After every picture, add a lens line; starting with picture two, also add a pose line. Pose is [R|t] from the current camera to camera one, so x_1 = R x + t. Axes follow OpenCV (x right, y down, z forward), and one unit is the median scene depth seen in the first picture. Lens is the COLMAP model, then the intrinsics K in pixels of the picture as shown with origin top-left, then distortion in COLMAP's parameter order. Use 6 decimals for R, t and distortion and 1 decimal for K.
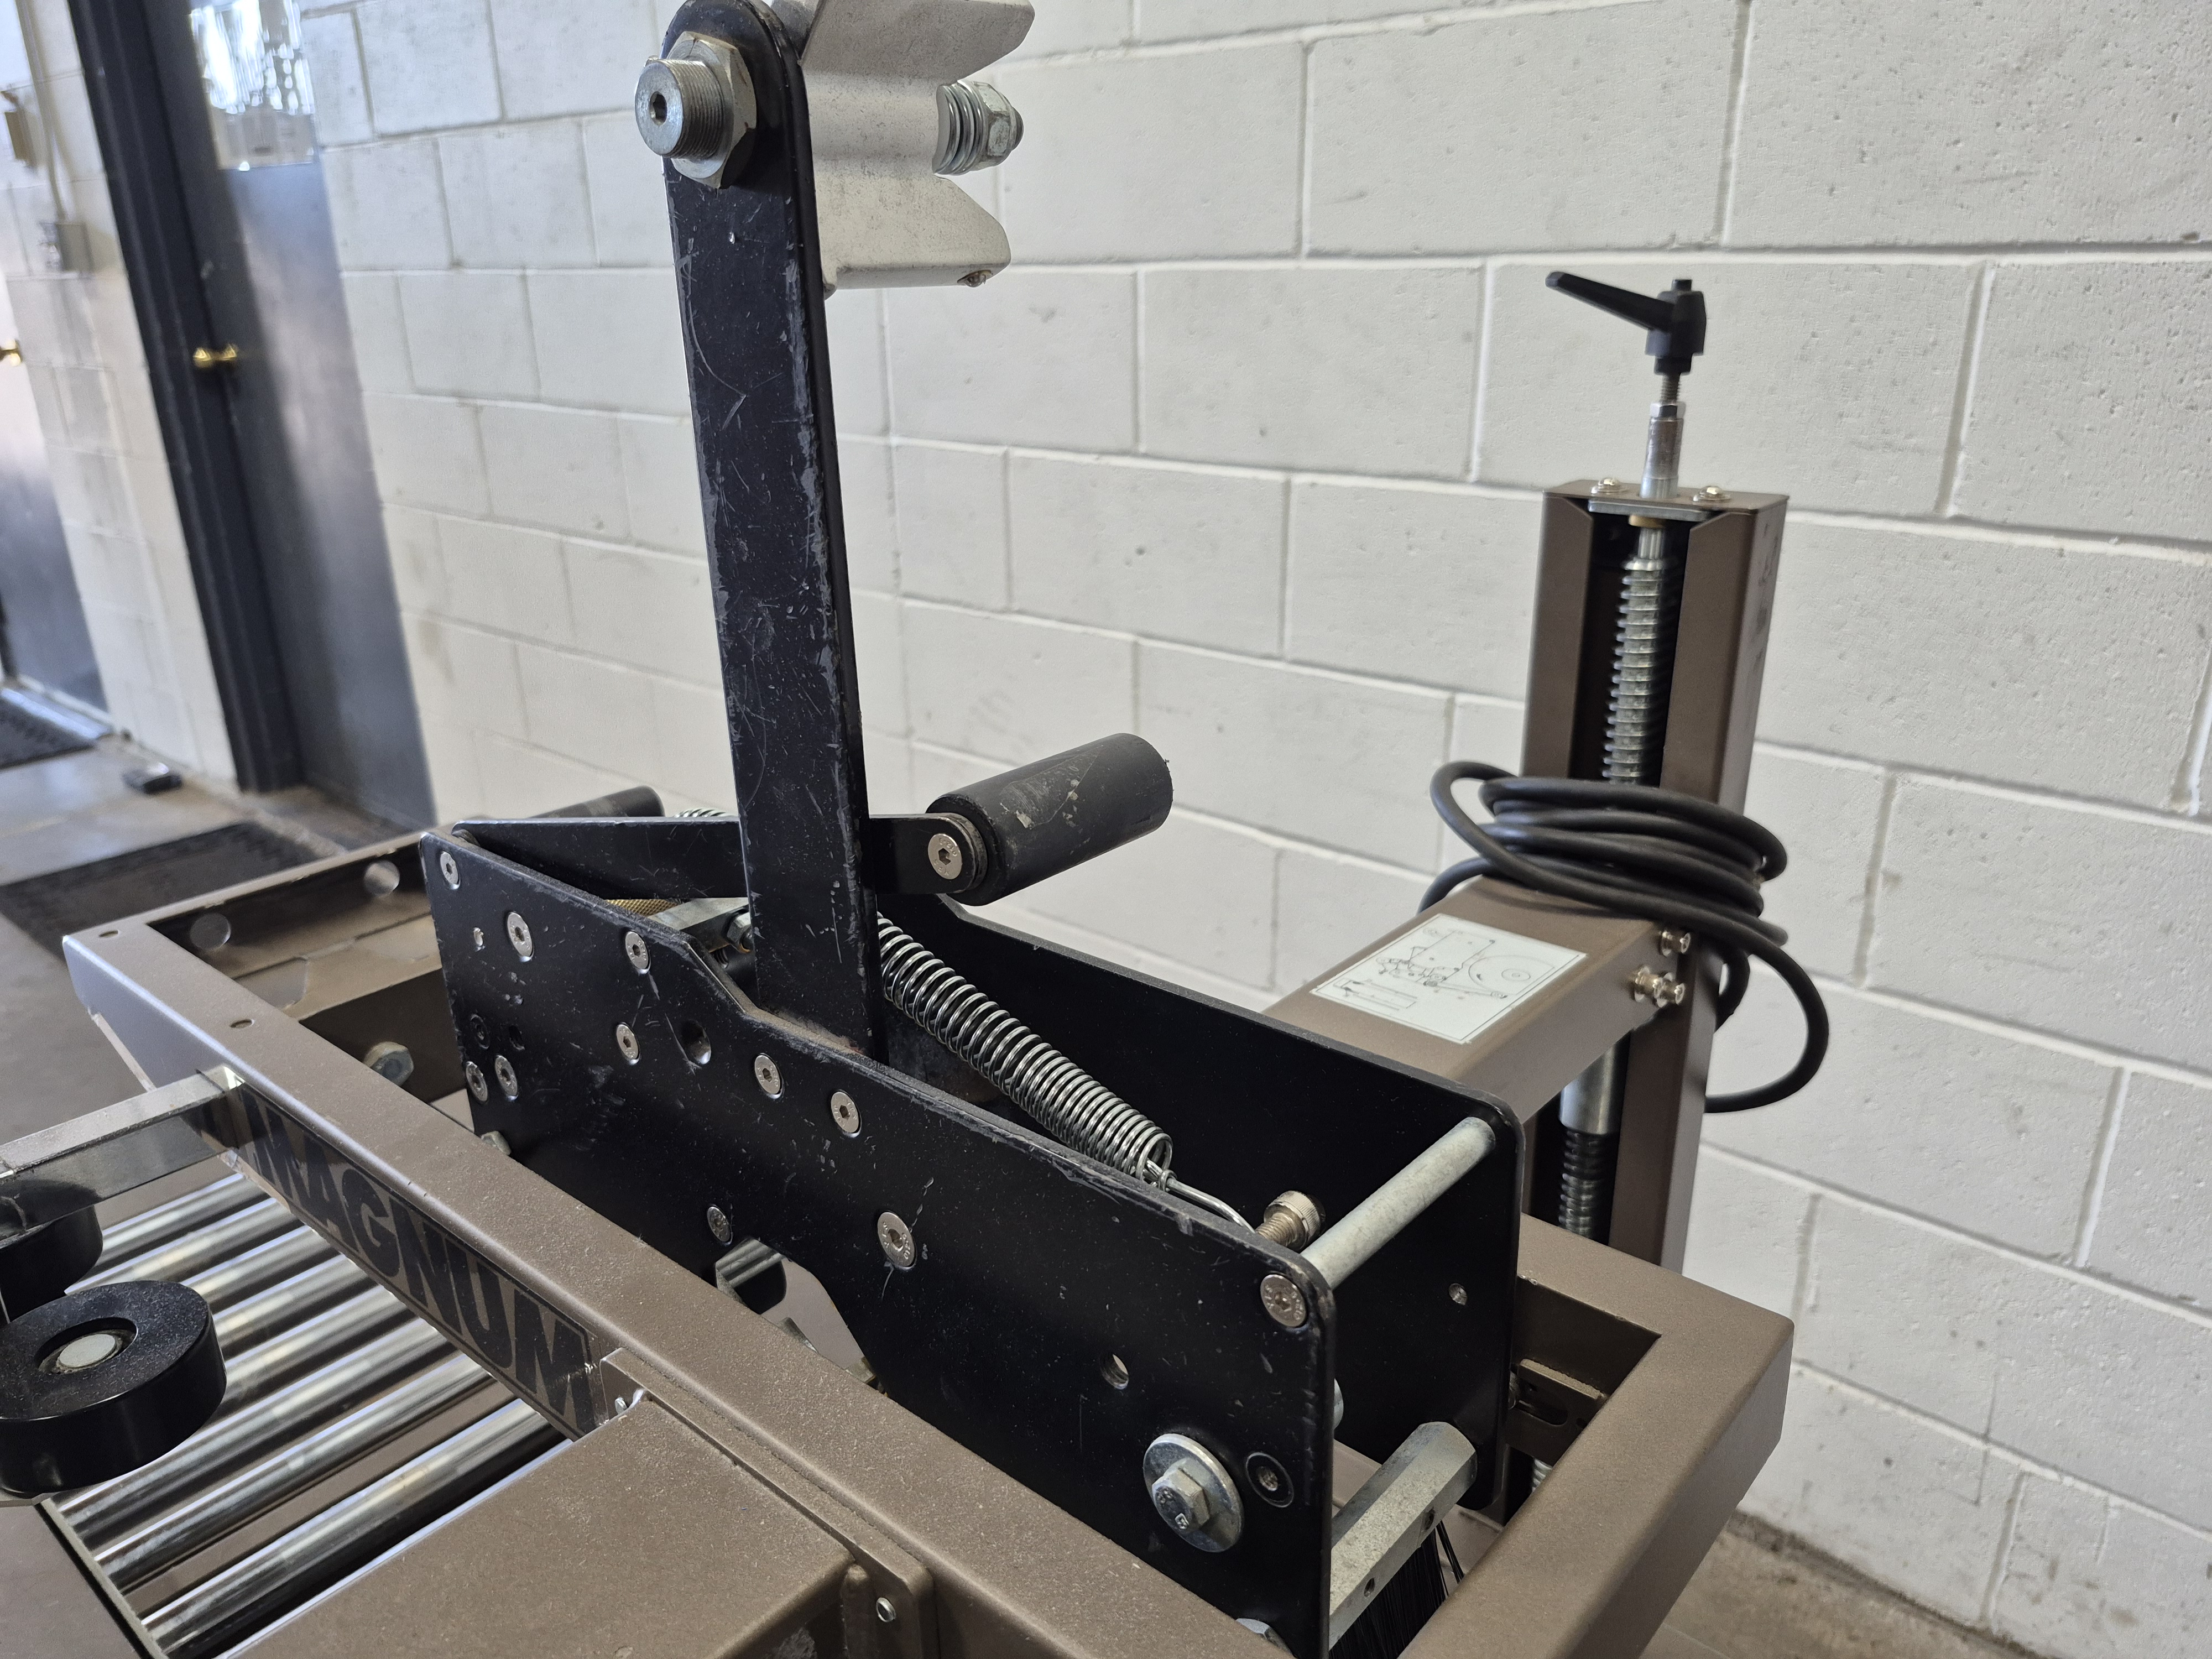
lens RADIAL K [[1579.2, 0, 1100.6], [0, 1579.2, 838.5], [0, 0, 1]] dist [0.059466, -0.107450]
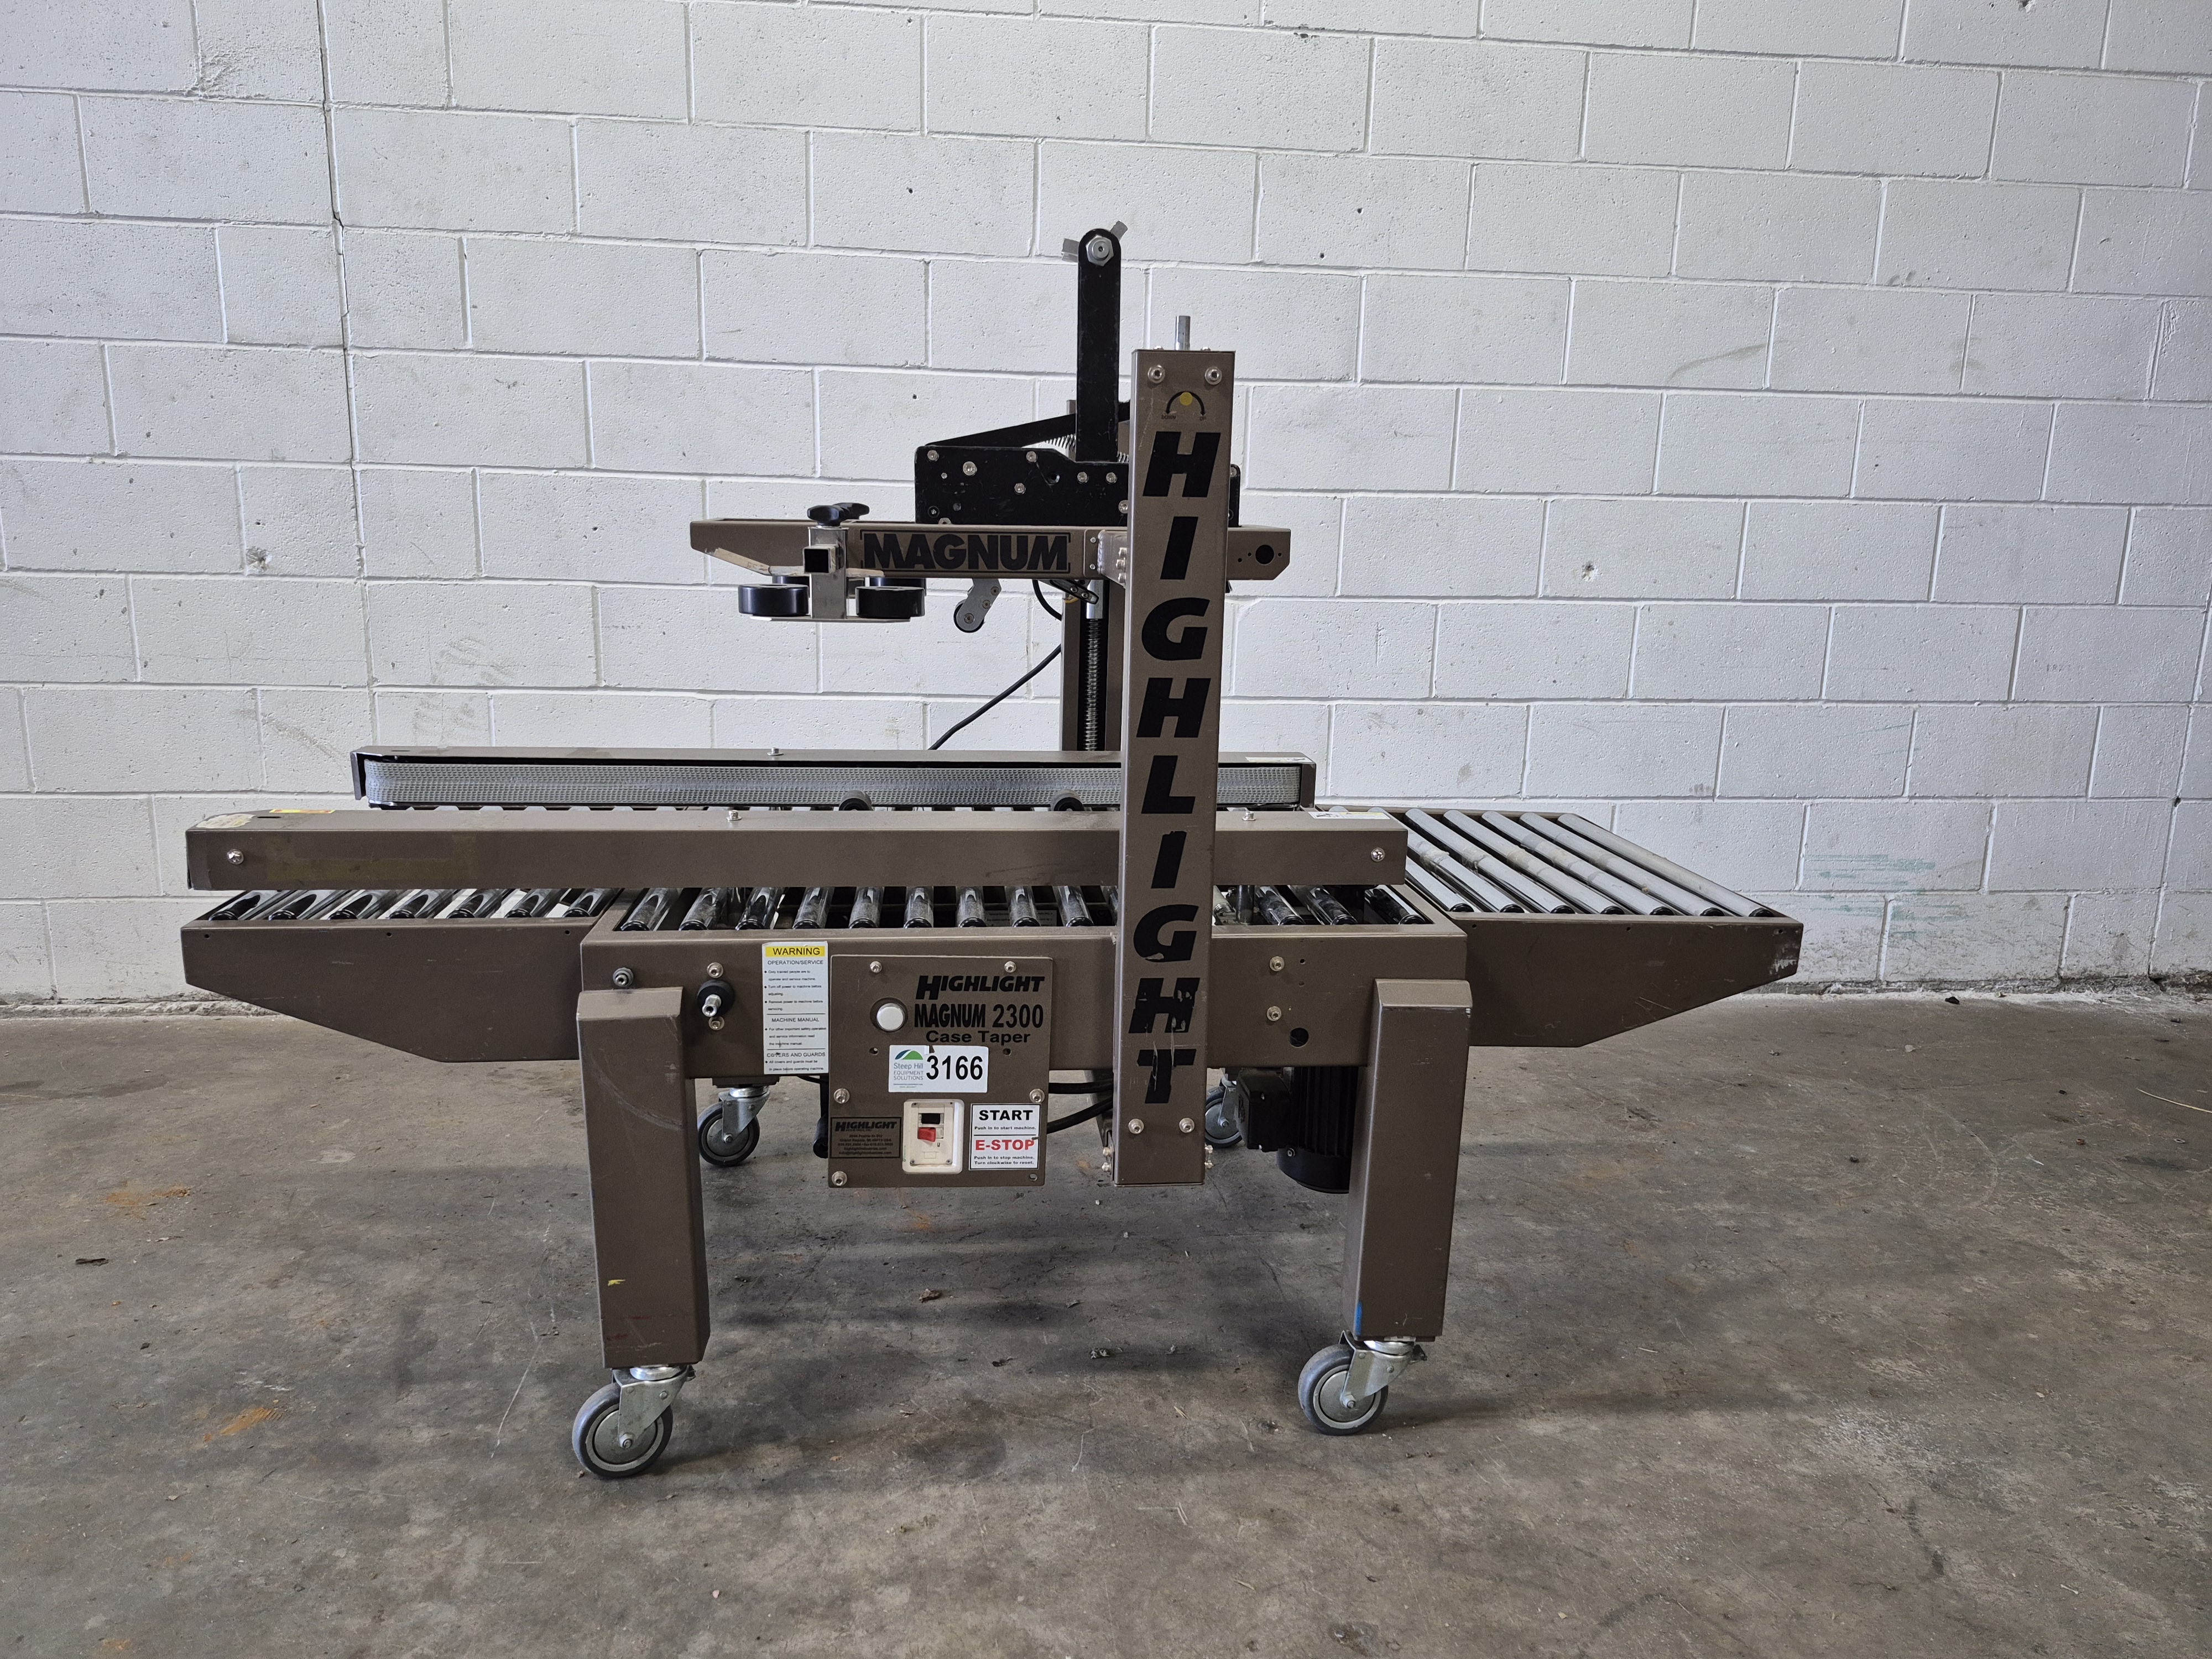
lens RADIAL K [[1534.4, 0, 1072.6], [0, 1534.4, 823.0], [0, 0, 1]] dist [0.082660, -0.110383]
pose [[0.698633, -0.106320, 0.707537, -0.960297], [0.212641, 0.975068, -0.063444, 0.389756], [-0.683152, 0.194776, 0.703823, -0.493072]]
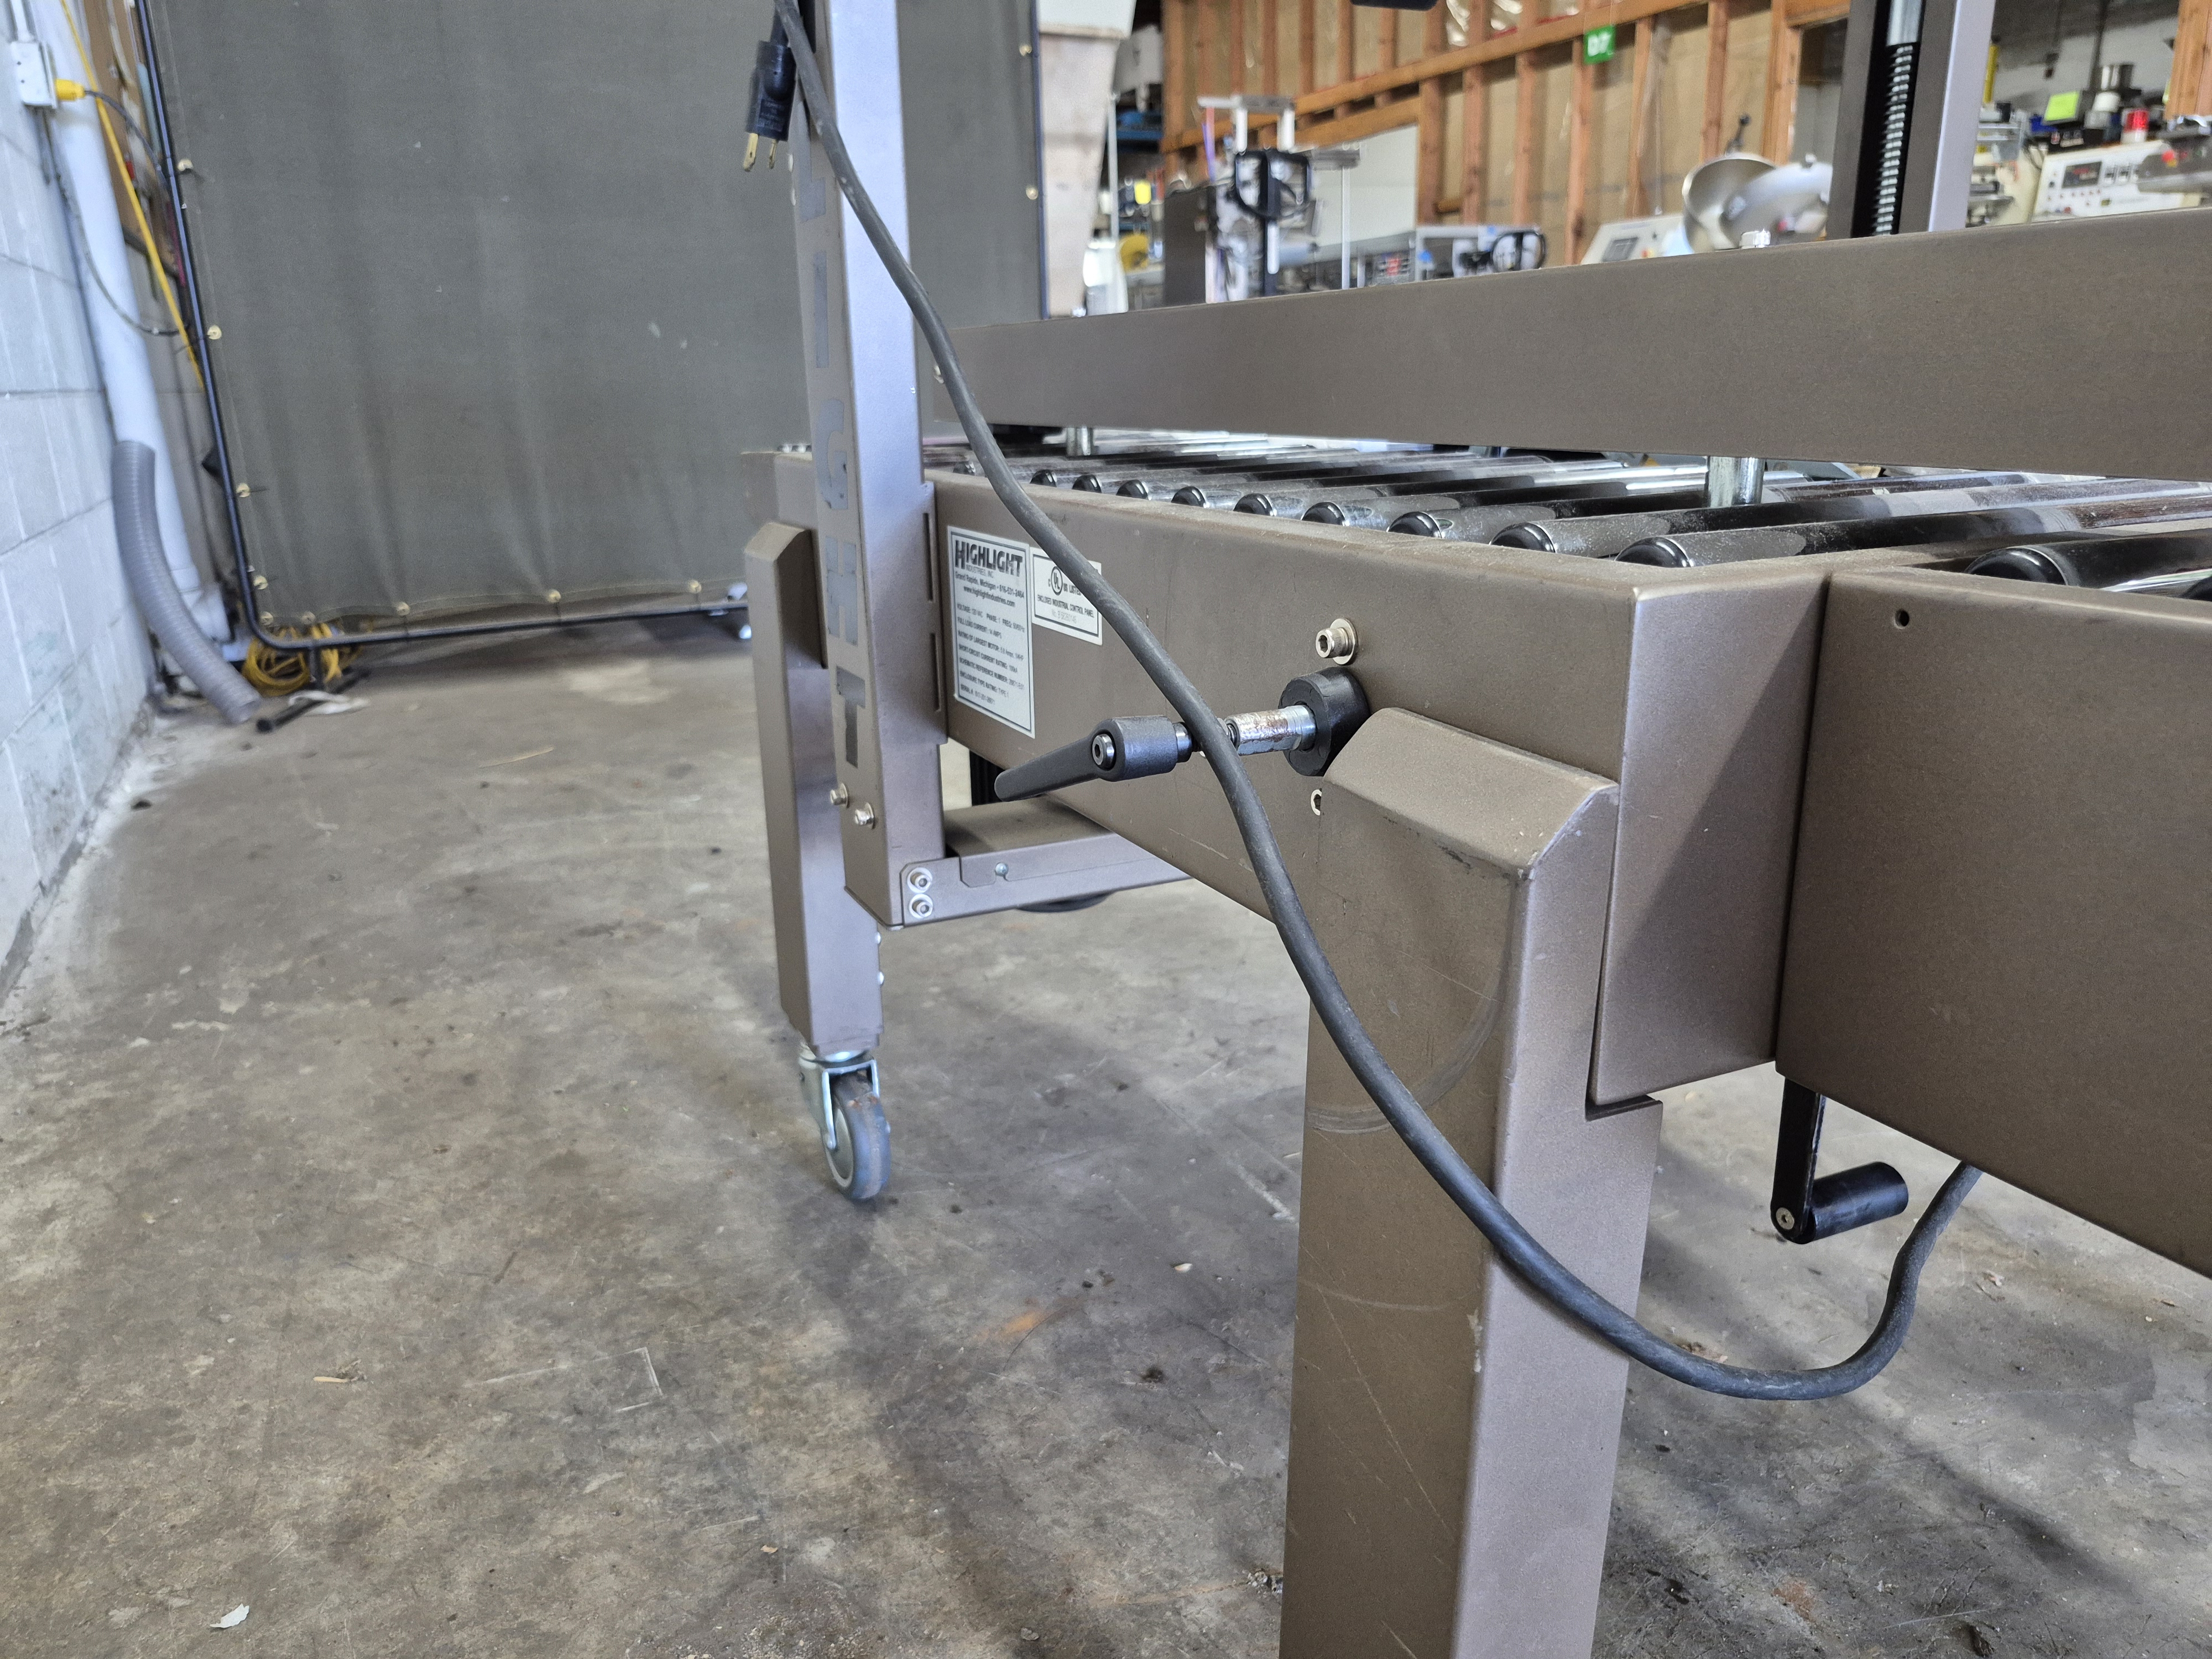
lens RADIAL K [[1528.6, 0, 1130.8], [0, 1528.6, 865.3], [0, 0, 1]] dist [0.012610, -0.032201]
pose [[-0.913950, -0.081296, 0.397602, -0.155247], [0.183271, 0.791456, 0.583103, 0.059403], [-0.362088, 0.605796, -0.708452, 1.068655]]
